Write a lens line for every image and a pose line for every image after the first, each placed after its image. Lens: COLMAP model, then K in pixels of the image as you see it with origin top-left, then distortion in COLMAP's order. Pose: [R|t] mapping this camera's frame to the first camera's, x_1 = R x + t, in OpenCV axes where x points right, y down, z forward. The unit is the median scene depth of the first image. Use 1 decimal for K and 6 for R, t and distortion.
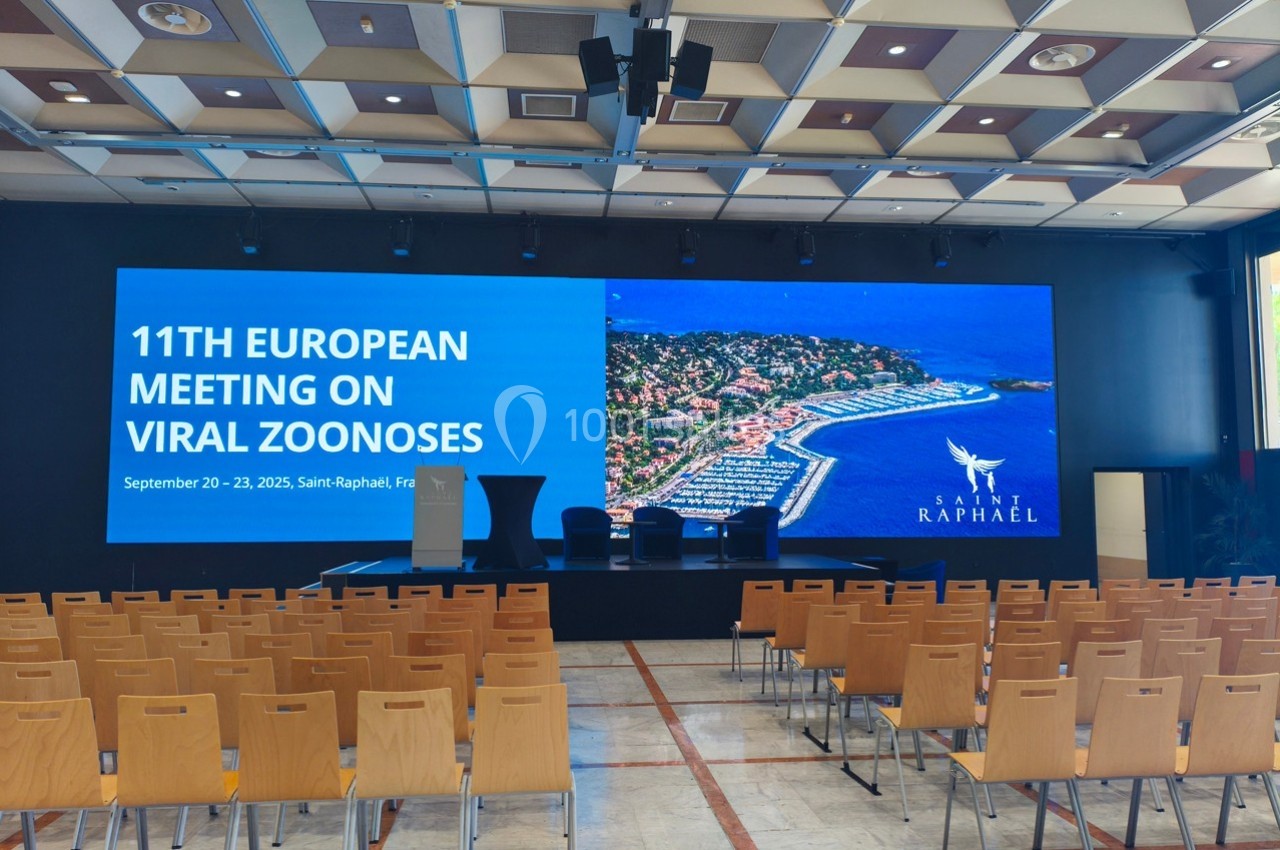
lens RADIAL K [[894.6, 0, 640.9], [0, 894.6, 422.6], [0, 0, 1]] dist [-0.029540, 0.004608]
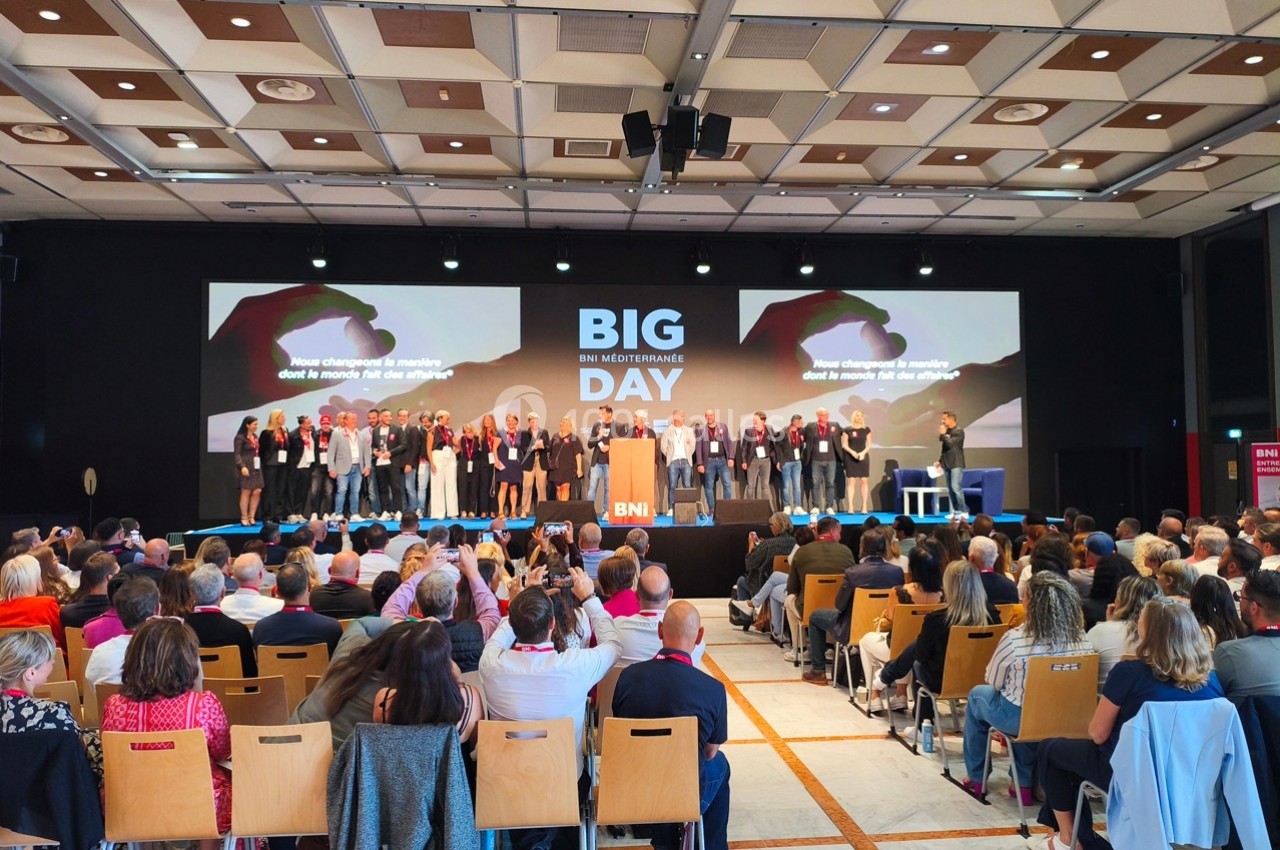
lens RADIAL K [[894.6, 0, 632.4], [0, 894.6, 417.1], [0, 0, 1]] dist [-0.029540, 0.004608]
pose [[0.999931, -0.006465, -0.009813, -0.024805], [0.006723, 0.999625, 0.026529, -0.022036], [0.009638, -0.026593, 0.999600, -0.133101]]
